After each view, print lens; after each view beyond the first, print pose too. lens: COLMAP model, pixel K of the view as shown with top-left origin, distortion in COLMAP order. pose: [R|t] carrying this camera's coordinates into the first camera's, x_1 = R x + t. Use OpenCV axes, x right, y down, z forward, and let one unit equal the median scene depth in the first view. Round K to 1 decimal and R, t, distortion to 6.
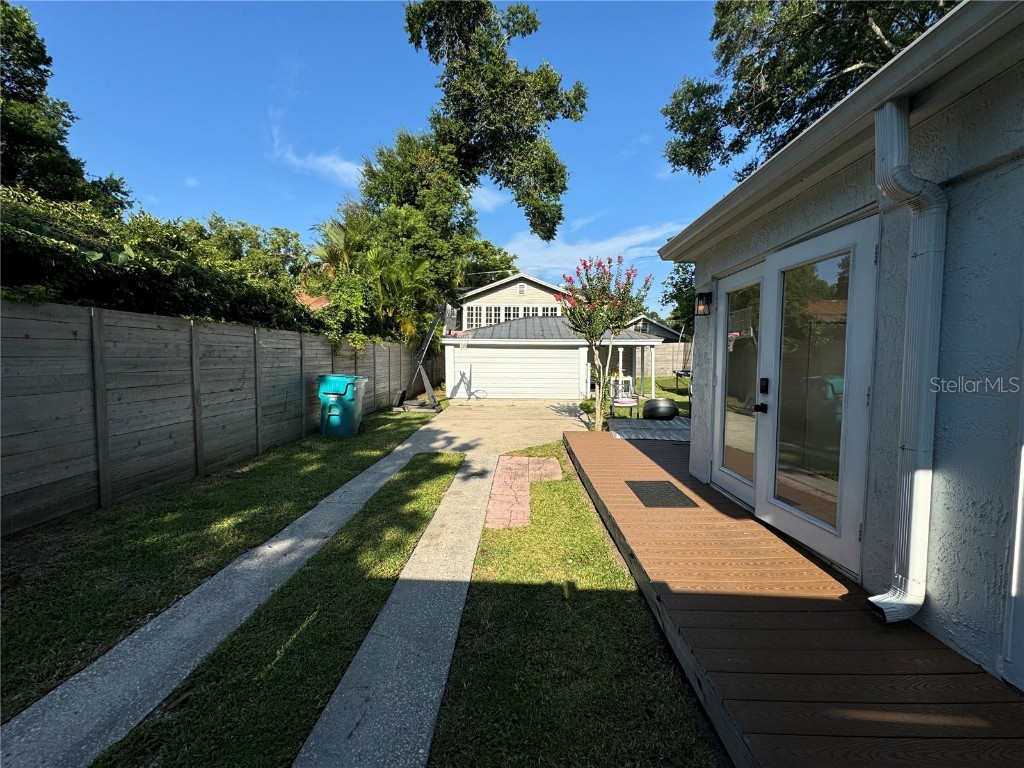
lens RADIAL K [[405.9, 0, 511.6], [0, 405.9, 382.5], [0, 0, 1]] dist [-0.001105, -0.000047]
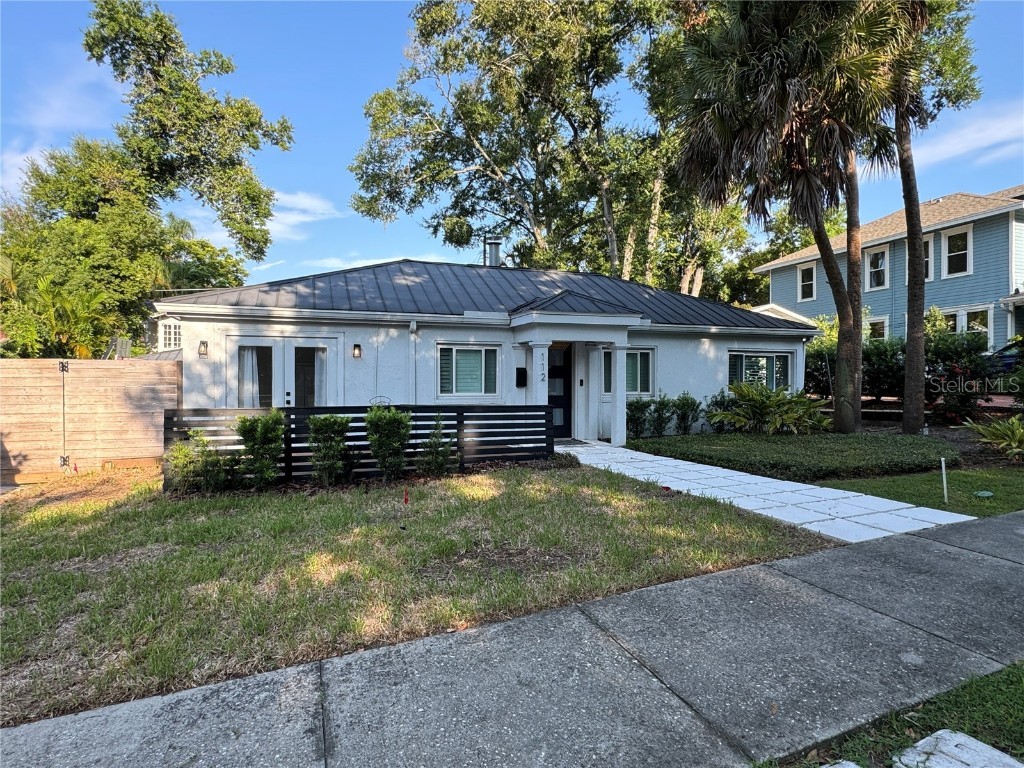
lens RADIAL K [[562.2, 0, 512.8], [0, 562.2, 385.2], [0, 0, 1]] dist [-0.003175, 0.000993]
pose [[0.927237, -0.011501, 0.374298, 0.181248], [0.028246, 0.998829, -0.039280, 0.034273], [-0.373408, 0.046994, 0.926476, -0.602604]]
